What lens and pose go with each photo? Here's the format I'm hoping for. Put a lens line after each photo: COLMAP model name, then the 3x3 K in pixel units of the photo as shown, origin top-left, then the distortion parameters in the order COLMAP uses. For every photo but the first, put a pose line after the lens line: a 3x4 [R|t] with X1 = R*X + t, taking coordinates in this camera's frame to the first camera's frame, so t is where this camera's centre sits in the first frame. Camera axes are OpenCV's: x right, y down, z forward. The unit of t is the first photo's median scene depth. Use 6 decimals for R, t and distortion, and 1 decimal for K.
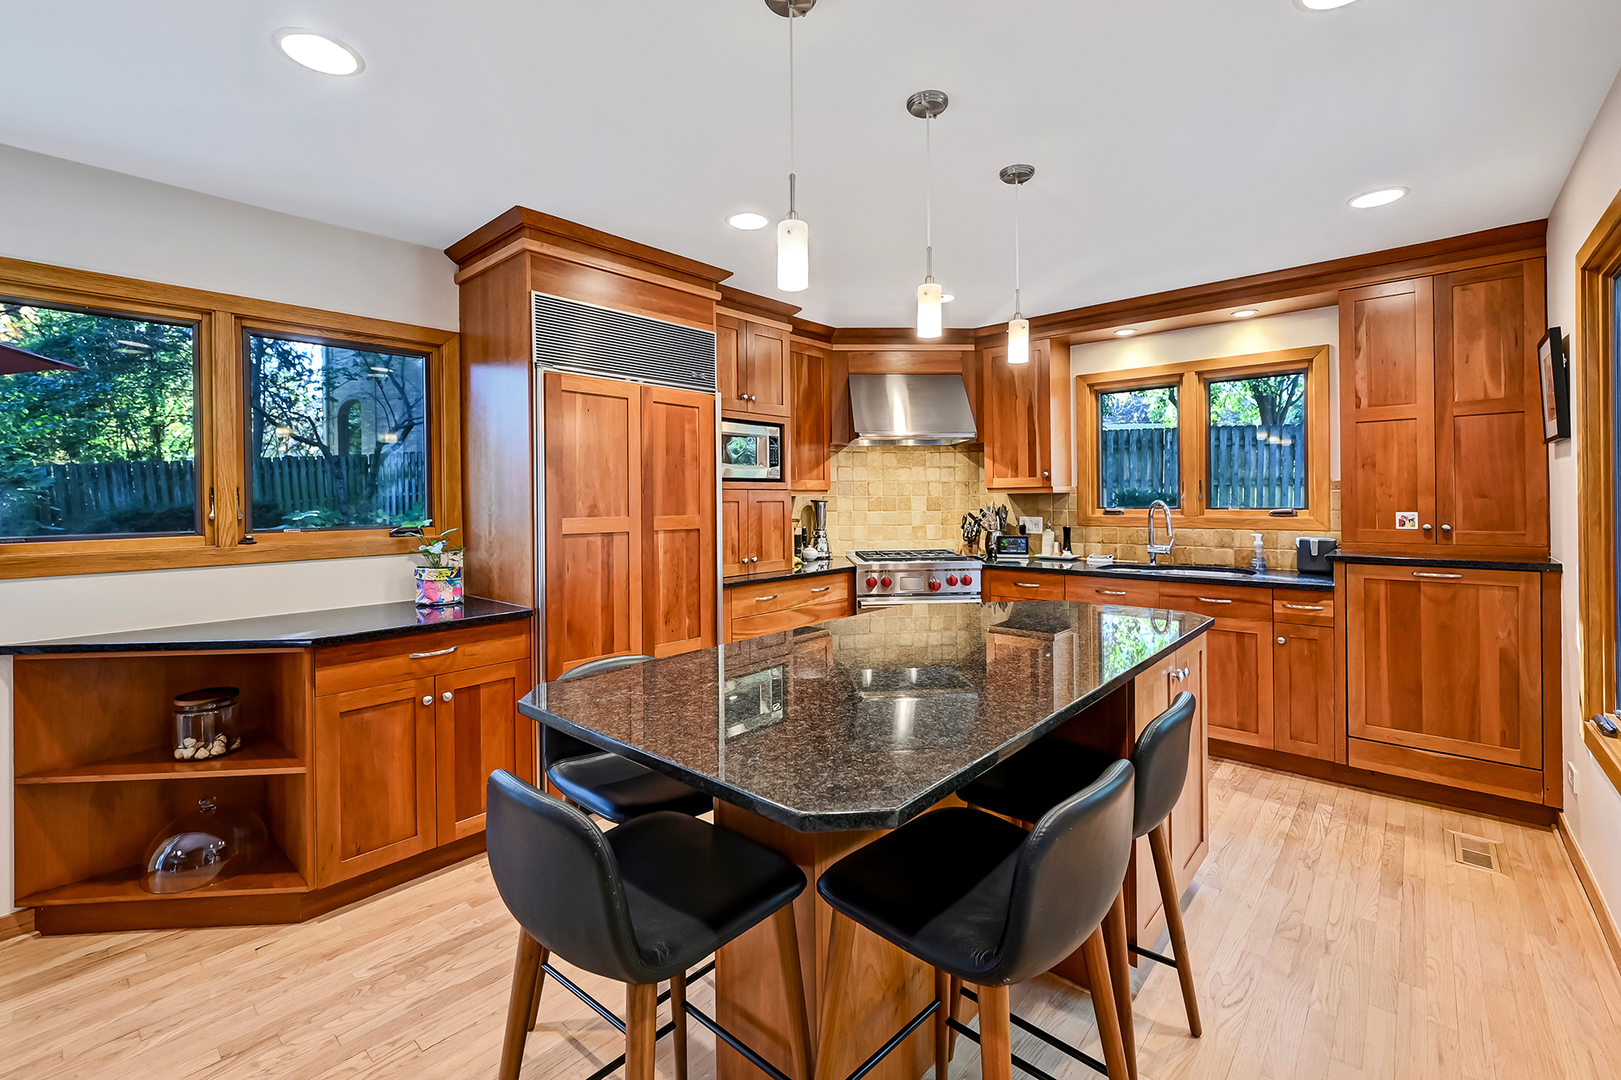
lens RADIAL K [[676.6, 0, 838.0], [0, 676.6, 495.6], [0, 0, 1]] dist [-0.002468, -0.000164]
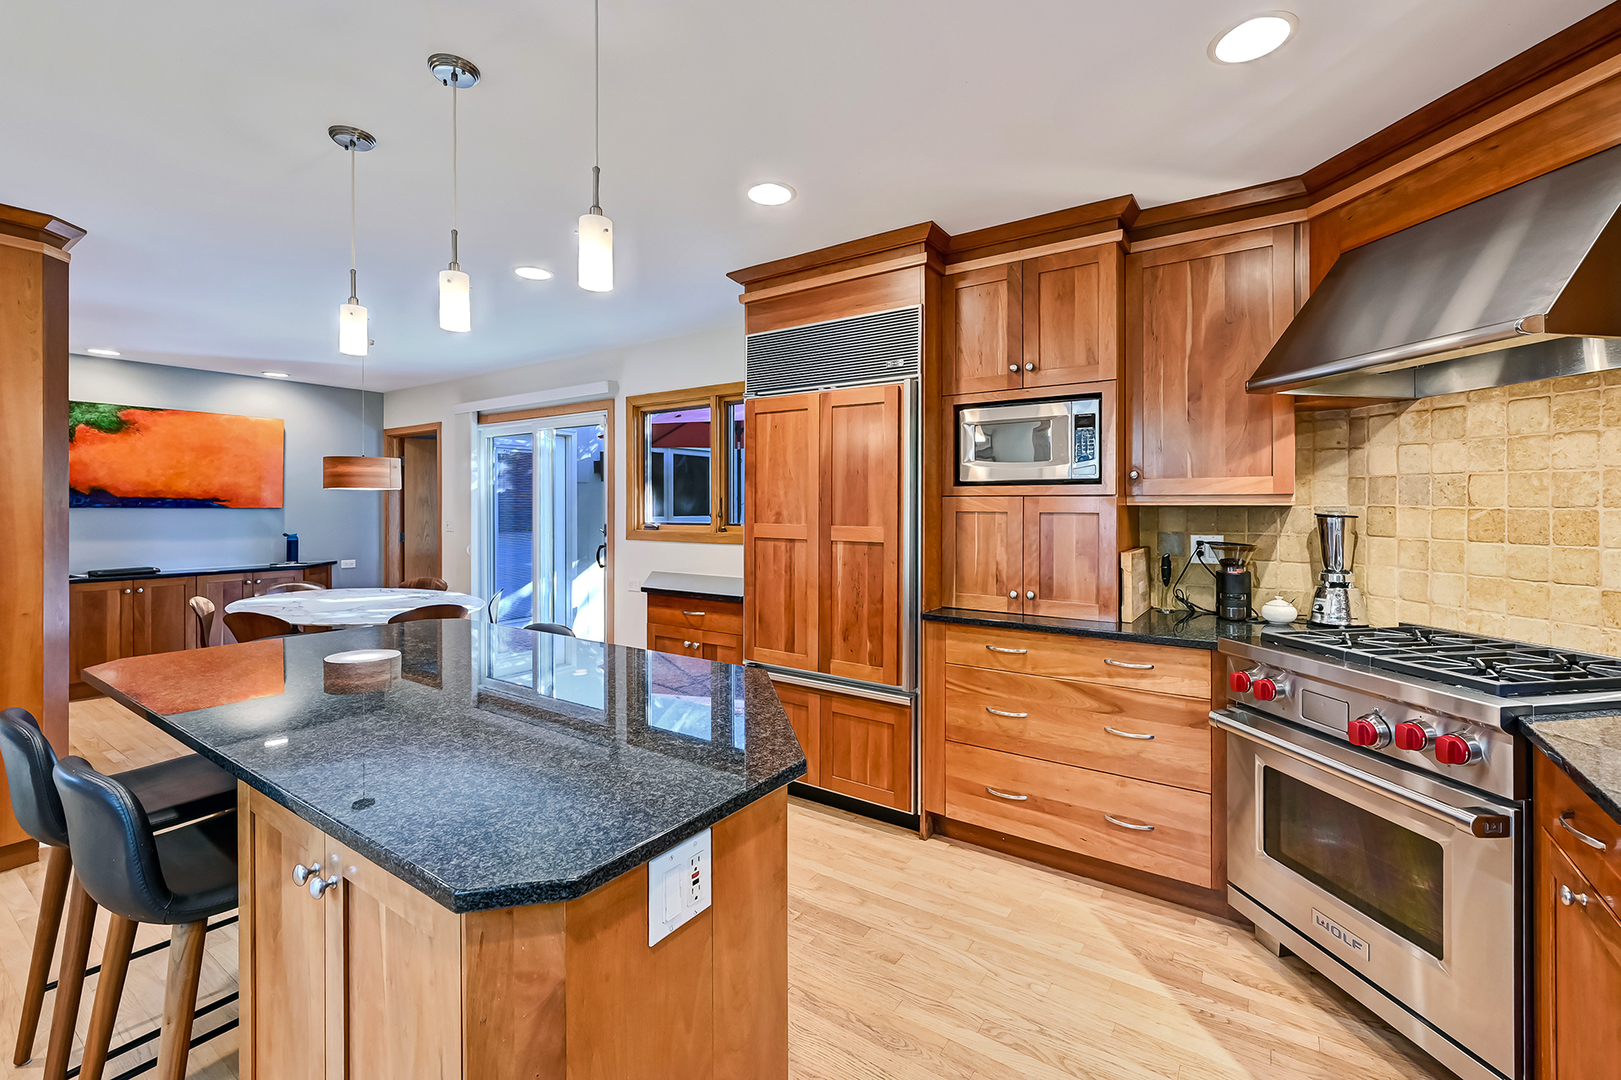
lens RADIAL K [[676.6, 0, 833.9], [0, 676.6, 509.1], [0, 0, 1]] dist [-0.002468, -0.000164]
pose [[0.126934, 0.015152, -0.991795, 0.587574], [0.001377, 0.999880, 0.015452, -0.007093], [0.991910, -0.003328, 0.126898, 0.755021]]
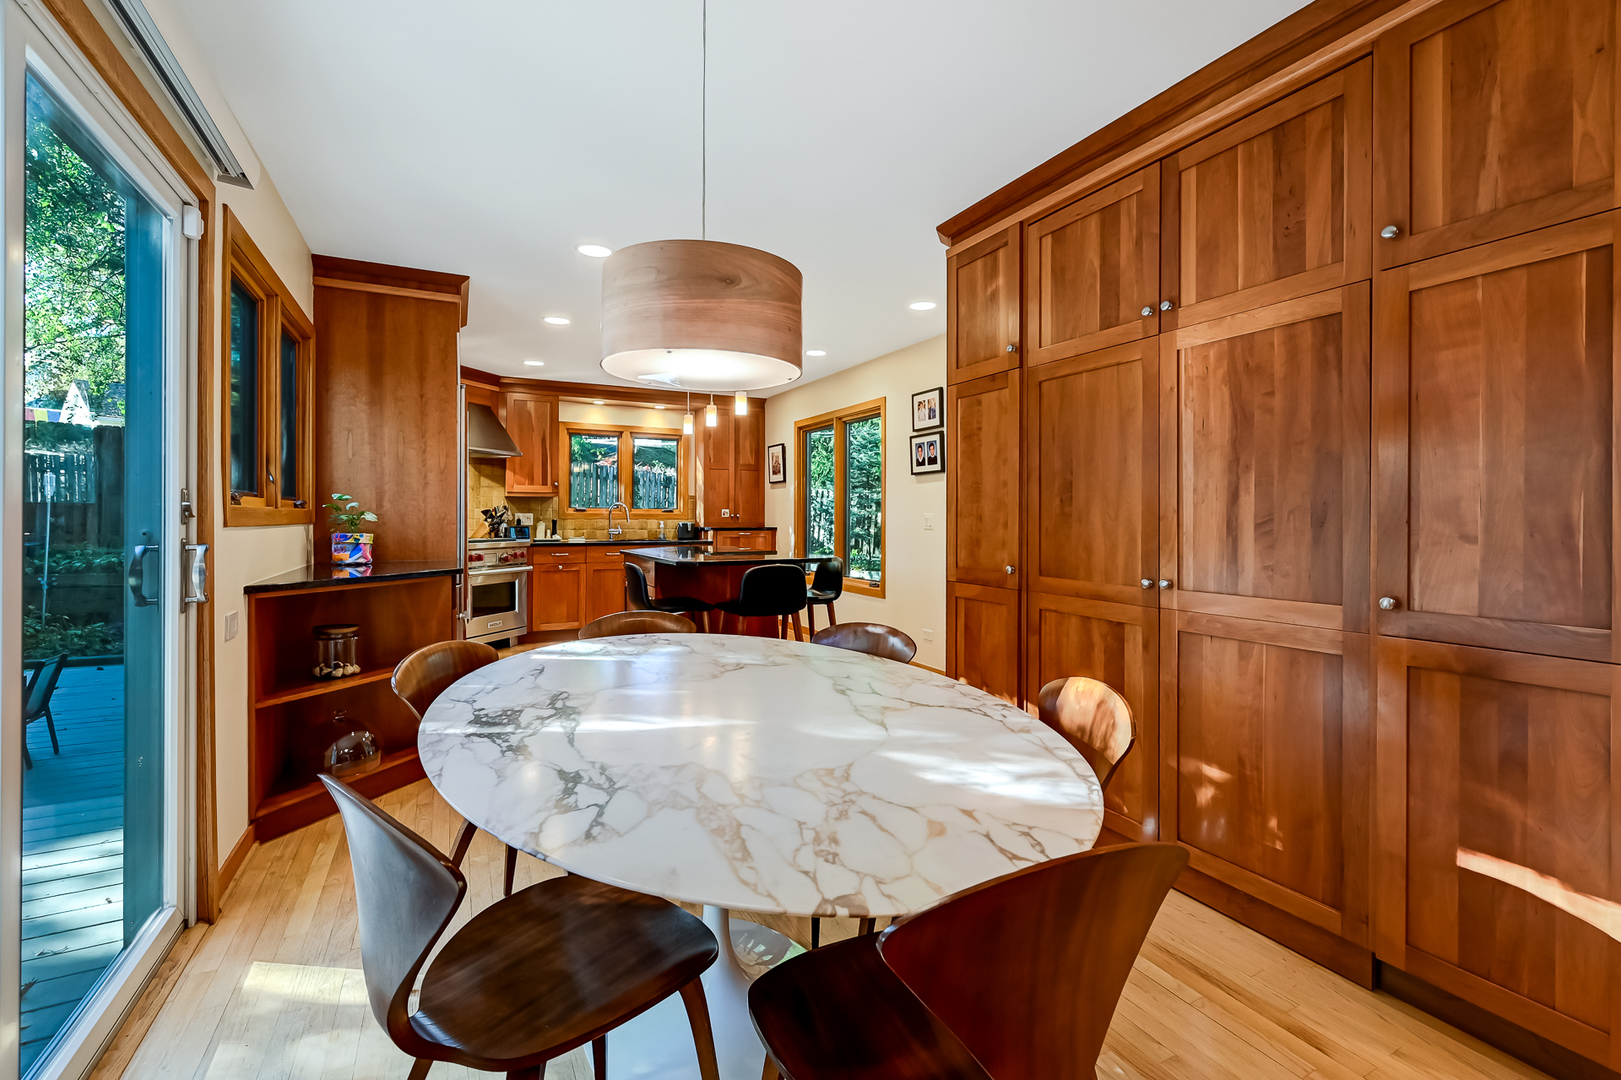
lens RADIAL K [[694.0, 0, 810.9], [0, 694.0, 525.4], [0, 0, 1]] dist [-0.000101, 0.000002]
pose [[0.374528, 0.004216, 0.927206, -1.017384], [-0.007329, 0.999972, -0.001587, 0.065152], [-0.927187, -0.006202, 0.374548, -0.139432]]
